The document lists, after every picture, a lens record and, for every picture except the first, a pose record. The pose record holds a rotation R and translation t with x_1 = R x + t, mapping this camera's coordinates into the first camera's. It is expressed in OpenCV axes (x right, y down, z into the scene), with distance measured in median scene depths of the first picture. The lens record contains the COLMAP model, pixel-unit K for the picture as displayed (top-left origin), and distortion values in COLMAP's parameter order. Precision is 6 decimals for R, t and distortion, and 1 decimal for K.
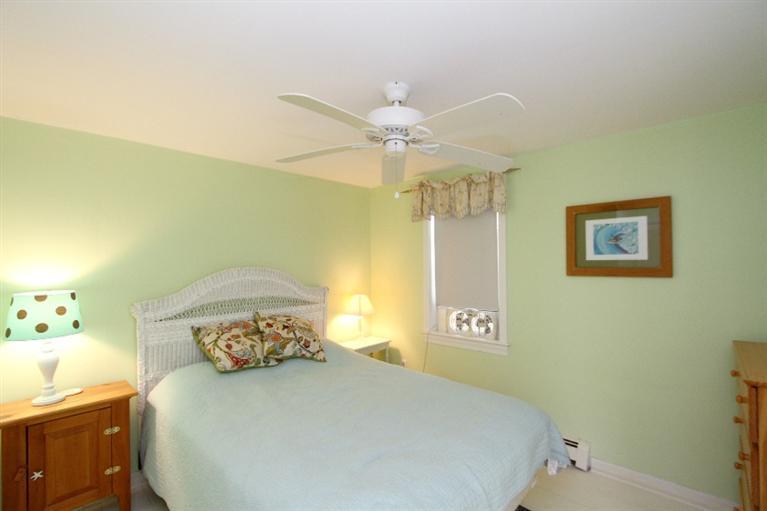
lens RADIAL K [[356.8, 0, 383.9], [0, 356.8, 256.6], [0, 0, 1]] dist [0.001489, -0.000061]
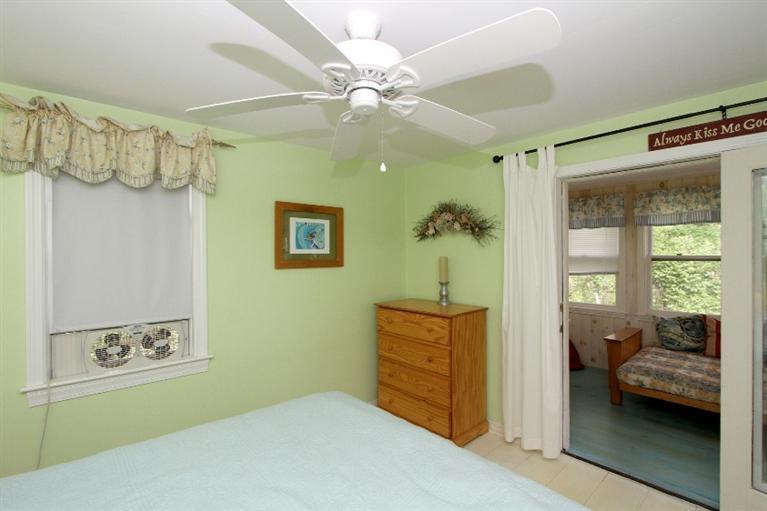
lens RADIAL K [[356.8, 0, 383.7], [0, 356.8, 258.5], [0, 0, 1]] dist [0.001489, -0.000061]
pose [[0.100026, -0.003635, 0.994978, -0.513248], [-0.016806, 0.999844, 0.005342, 0.015148], [-0.994843, -0.017256, 0.099949, 0.634131]]
